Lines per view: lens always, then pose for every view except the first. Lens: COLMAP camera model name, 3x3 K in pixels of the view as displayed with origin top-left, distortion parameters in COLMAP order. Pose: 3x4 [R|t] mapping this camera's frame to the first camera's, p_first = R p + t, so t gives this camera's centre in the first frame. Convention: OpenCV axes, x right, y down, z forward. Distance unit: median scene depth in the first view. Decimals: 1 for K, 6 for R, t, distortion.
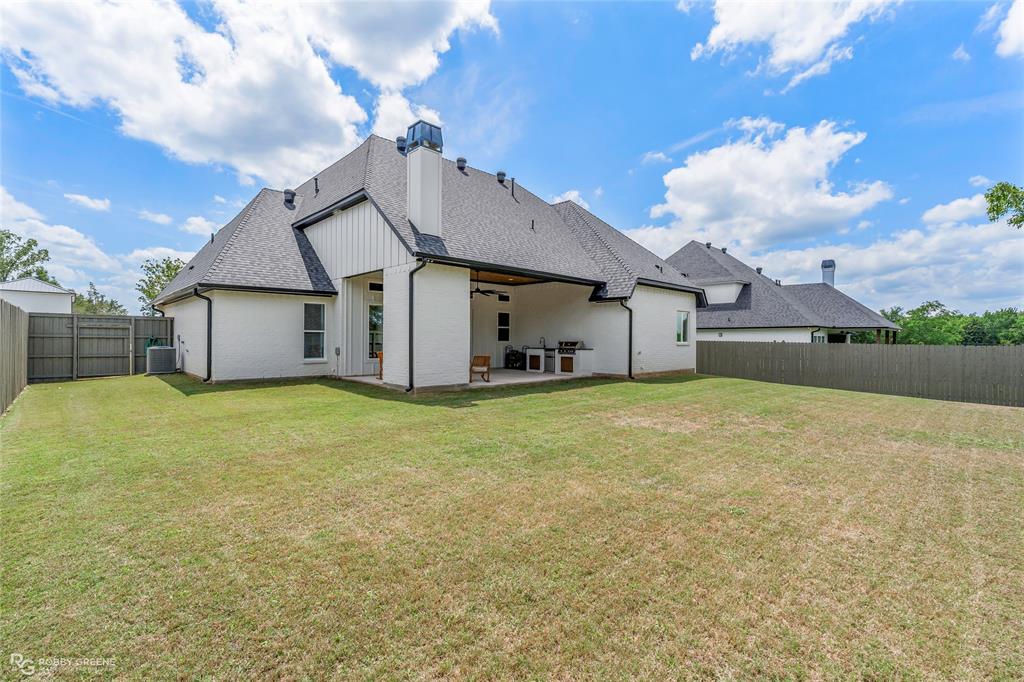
lens RADIAL K [[461.0, 0, 500.9], [0, 461.0, 334.3], [0, 0, 1]] dist [0.001831, 0.000201]
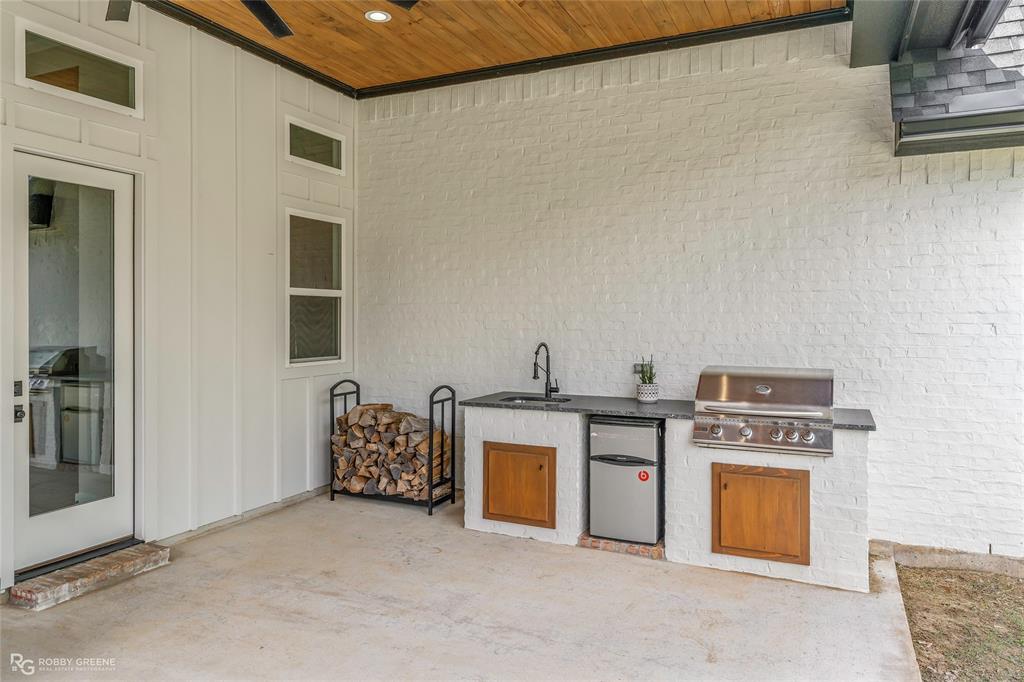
lens RADIAL K [[694.6, 0, 511.2], [0, 694.6, 334.2], [0, 0, 1]] dist [-0.000537, 0.001138]
pose [[0.929929, -0.008838, 0.367633, -0.028964], [-0.001756, 0.999593, 0.028472, -0.005438], [-0.367735, -0.027122, 0.929535, 0.750140]]
